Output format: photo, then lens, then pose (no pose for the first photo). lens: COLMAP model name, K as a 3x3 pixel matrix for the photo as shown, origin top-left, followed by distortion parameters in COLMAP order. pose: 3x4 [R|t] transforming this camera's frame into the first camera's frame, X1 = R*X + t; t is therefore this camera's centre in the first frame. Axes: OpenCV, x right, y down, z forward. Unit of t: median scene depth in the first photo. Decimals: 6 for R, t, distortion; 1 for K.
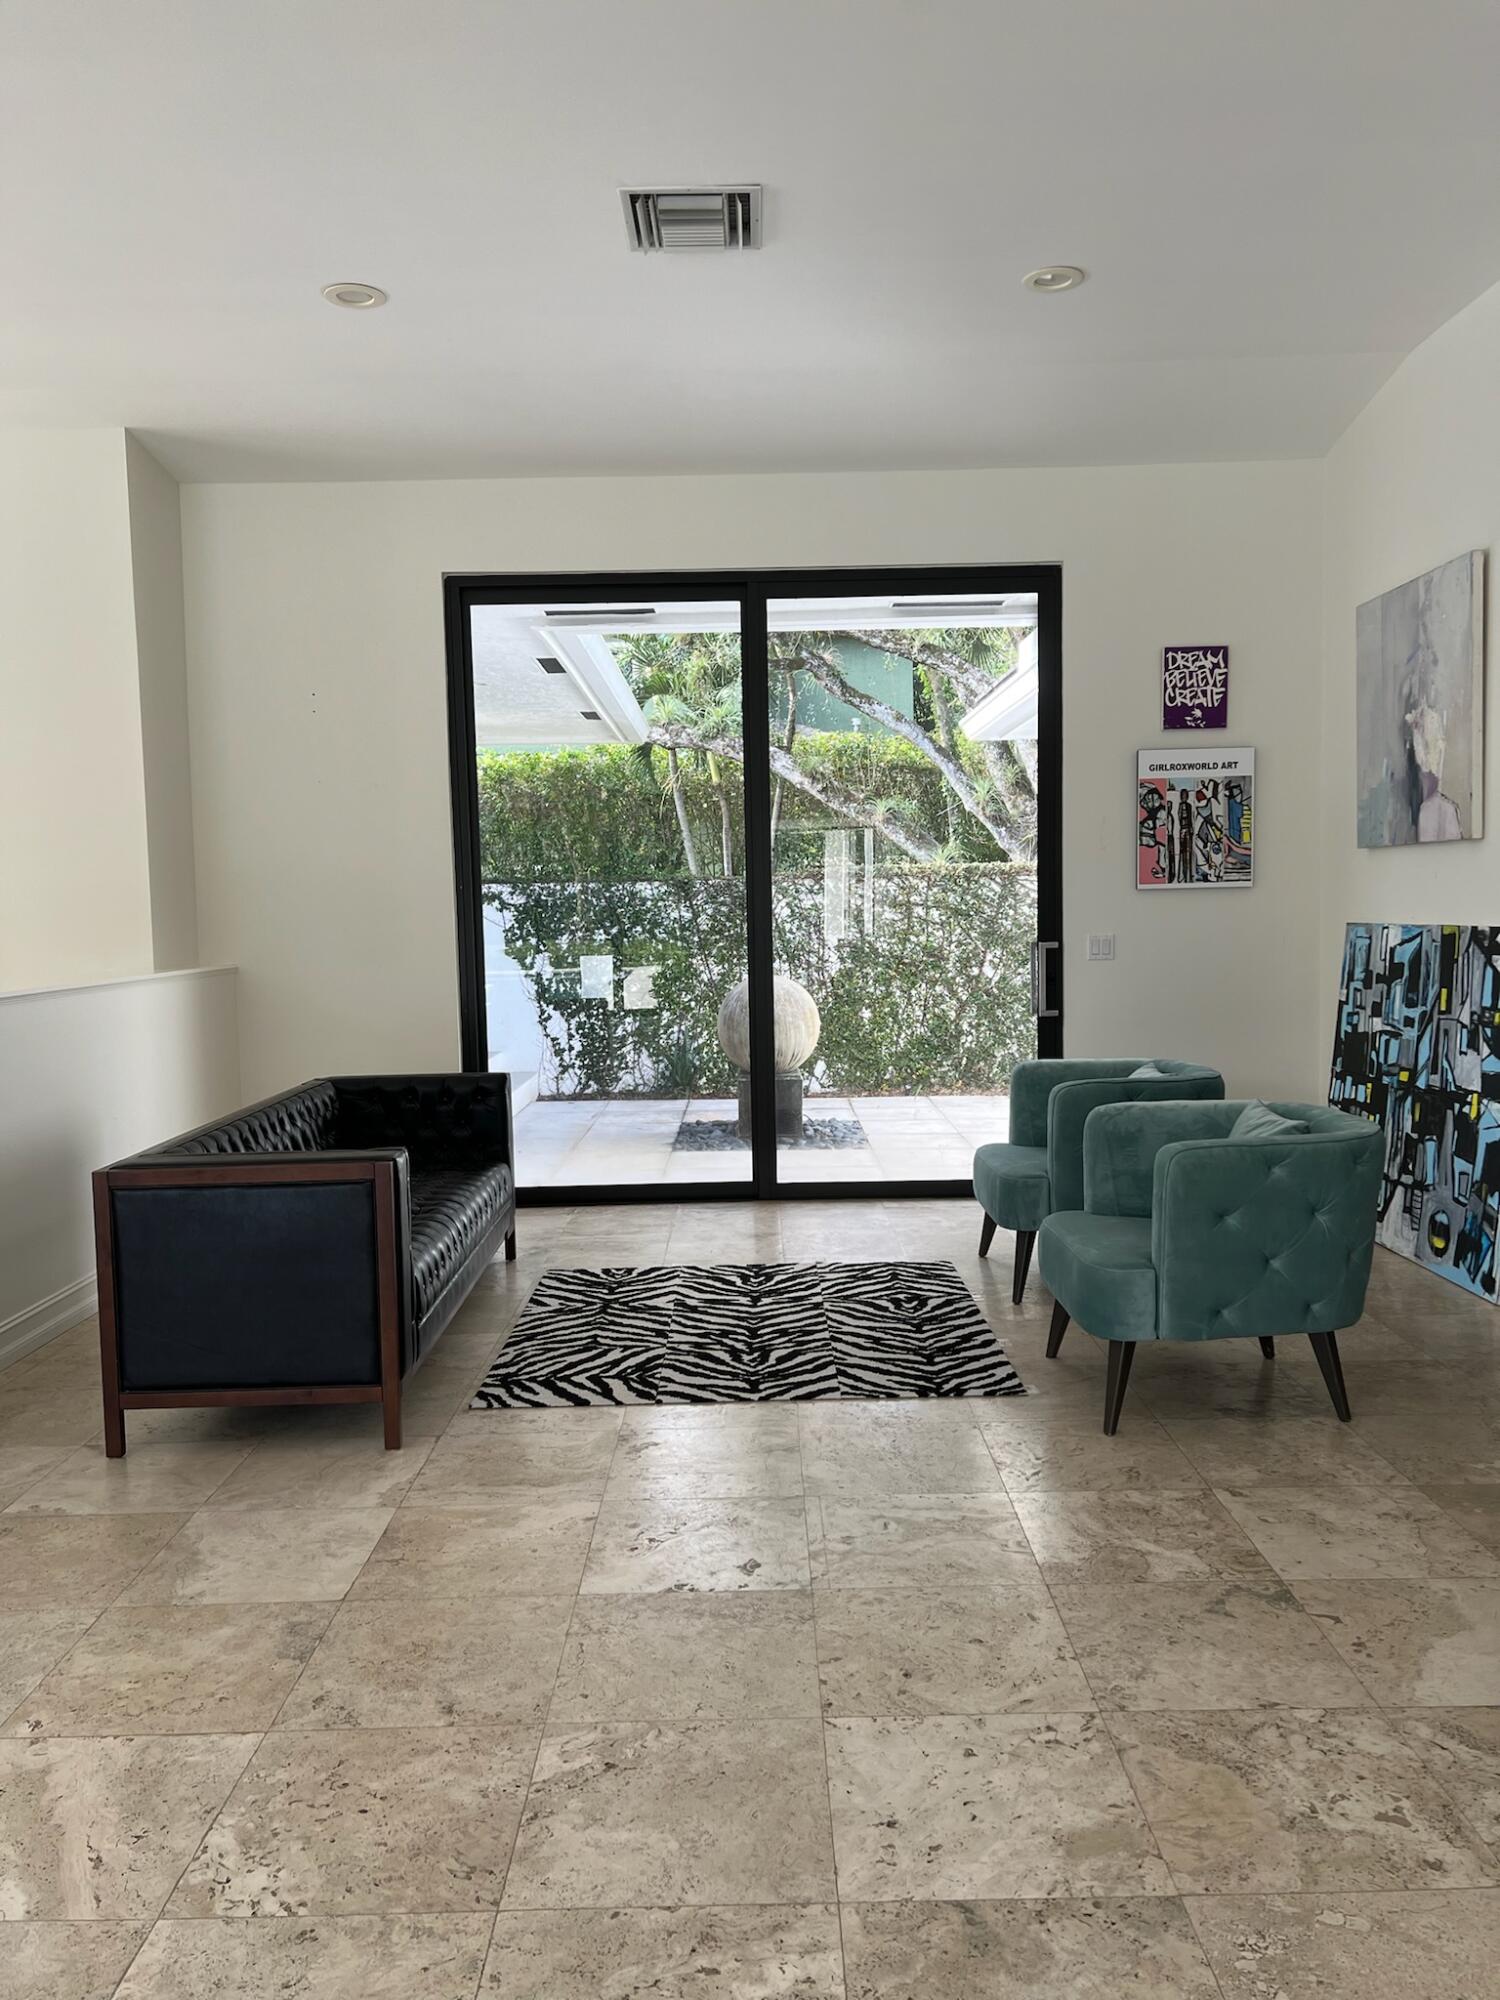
lens RADIAL K [[1495.4, 0, 745.7], [0, 1495.4, 1016.9], [0, 0, 1]] dist [-0.000409, -0.003324]
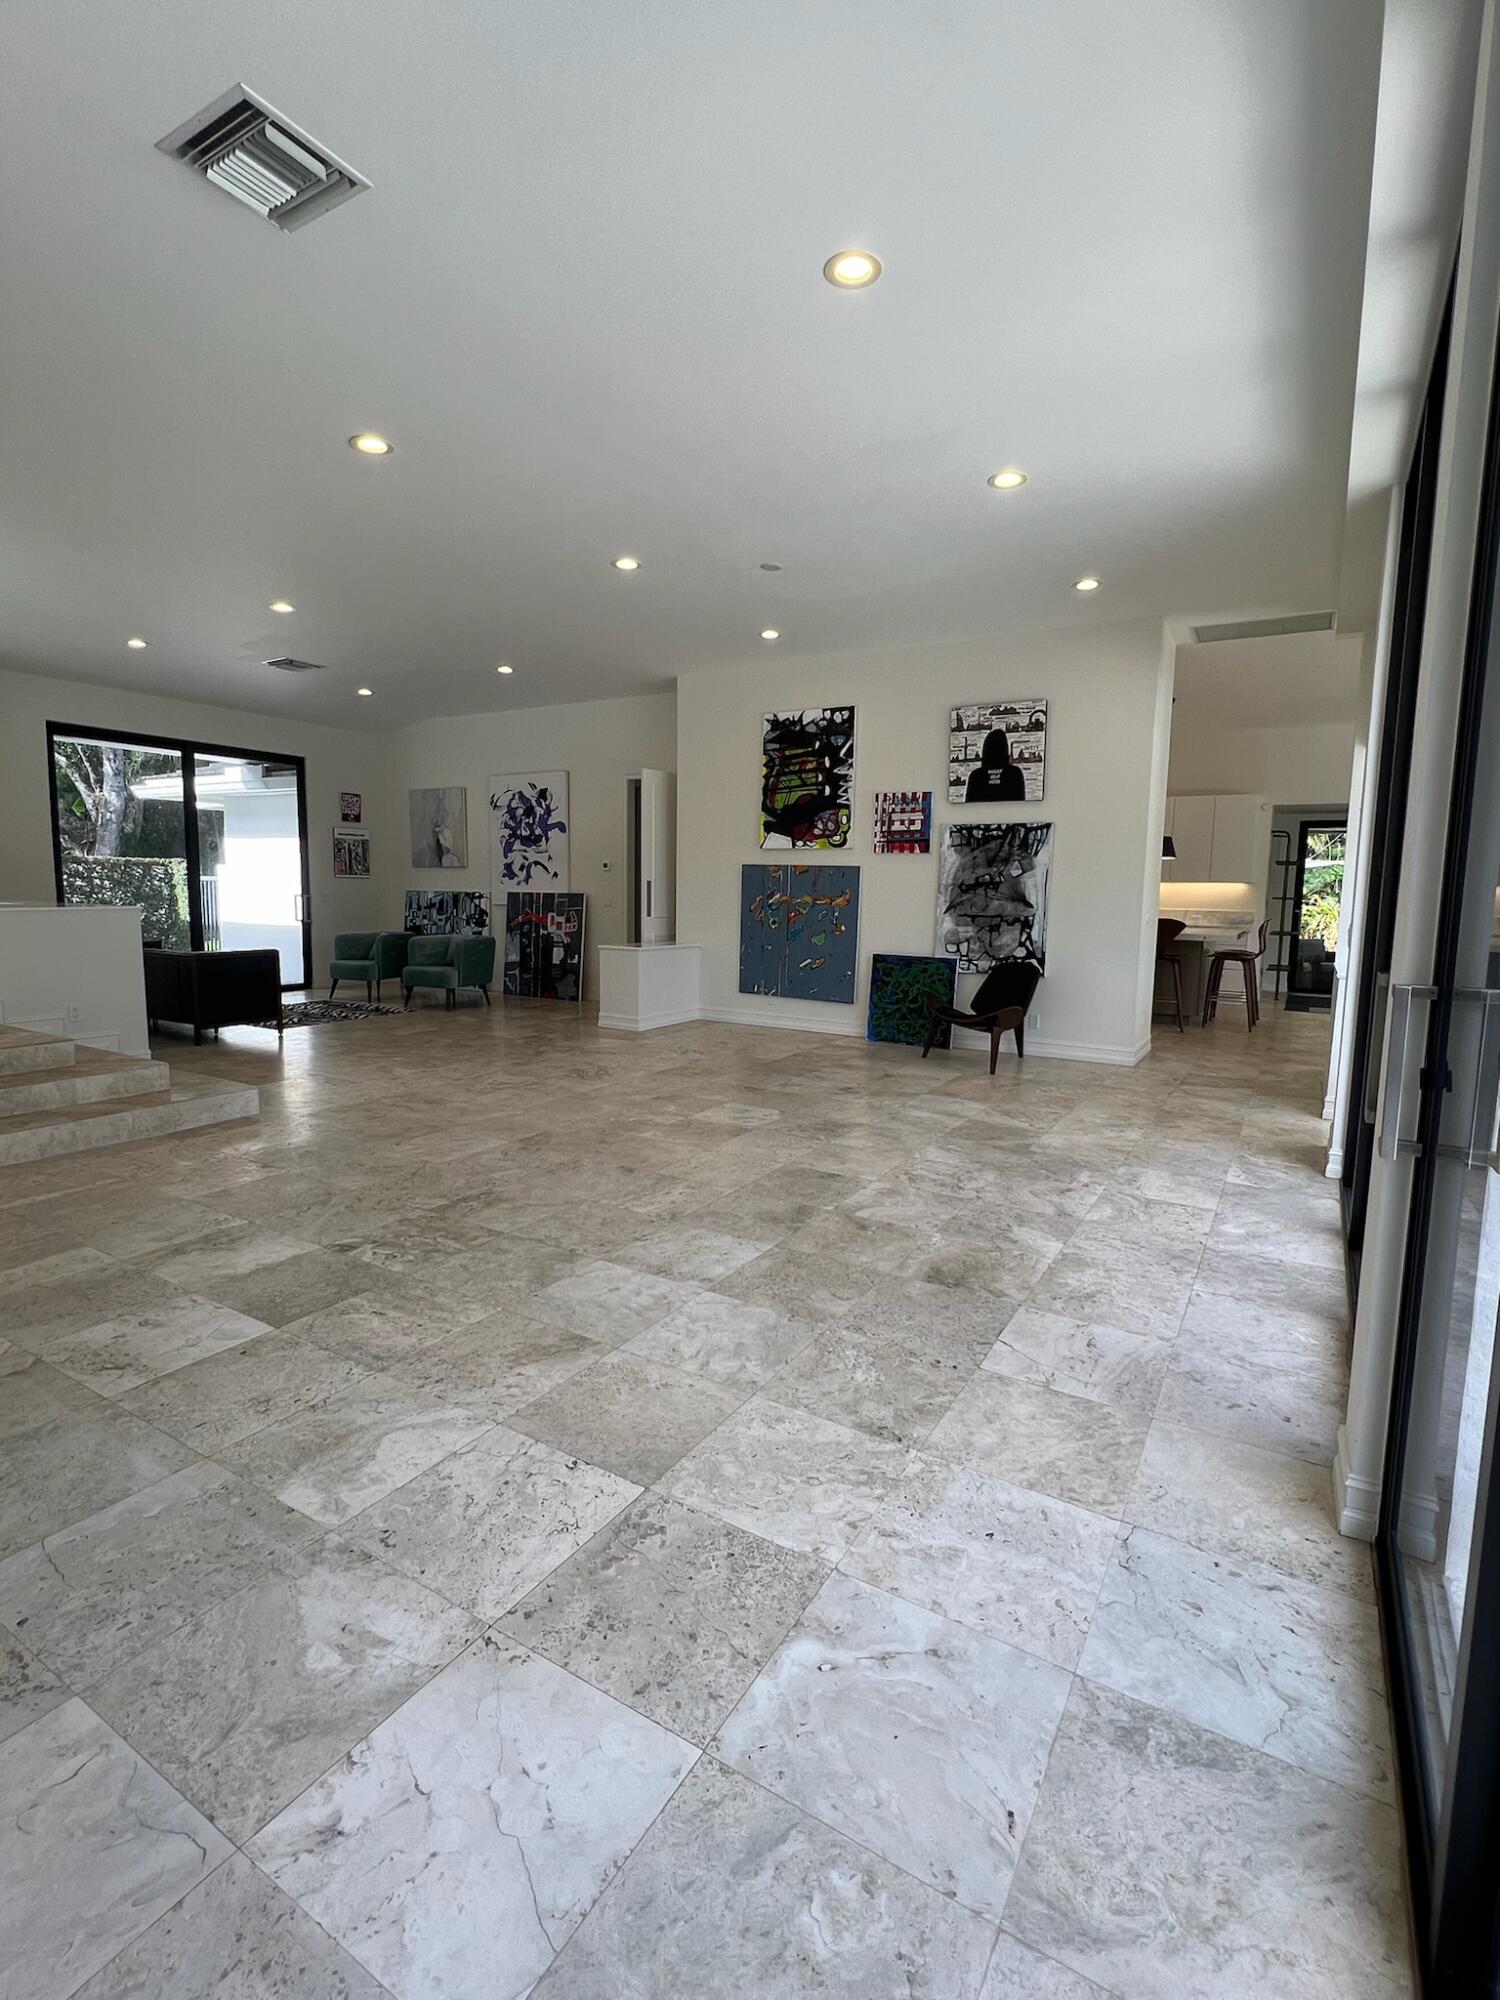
lens RADIAL K [[924.9, 0, 756.4], [0, 924.9, 994.0], [0, 0, 1]] dist [-0.002991, 0.000745]
pose [[0.506172, -0.068100, 0.859740, -0.861893], [0.038484, 0.997668, 0.056368, 0.068766], [-0.861574, 0.004555, 0.507612, -0.580079]]
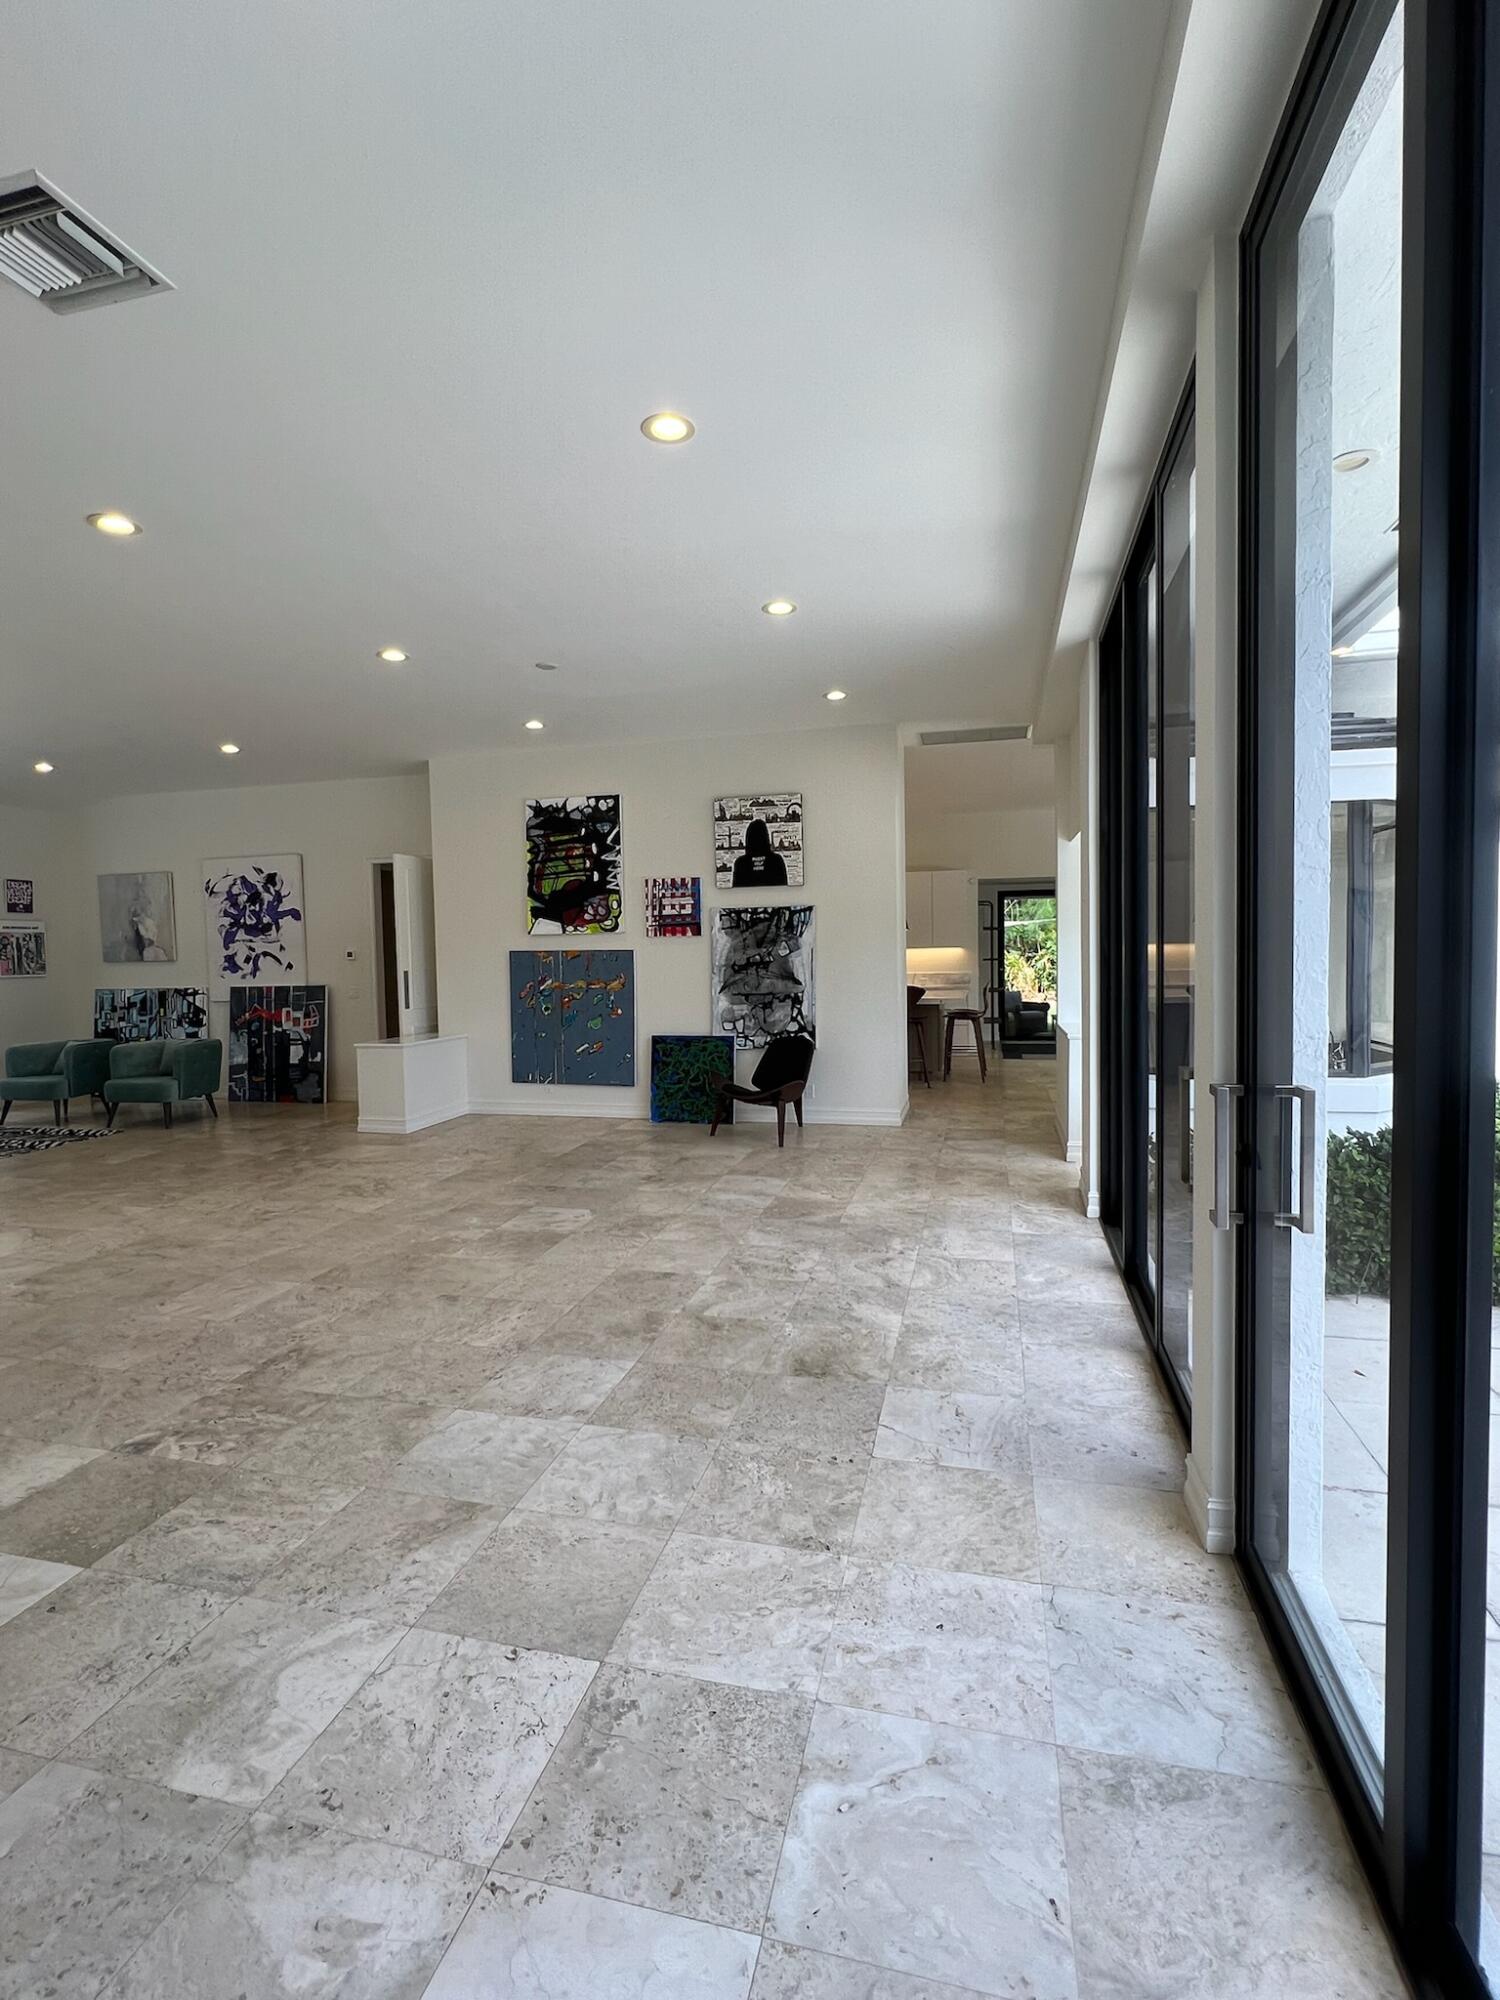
lens RADIAL K [[924.9, 0, 755.9], [0, 924.9, 992.8], [0, 0, 1]] dist [-0.002991, 0.000745]
pose [[0.236310, -0.026576, 0.971314, -0.896232], [0.089160, 0.996002, 0.005559, 0.038705], [-0.967578, 0.085289, 0.237735, -0.526018]]
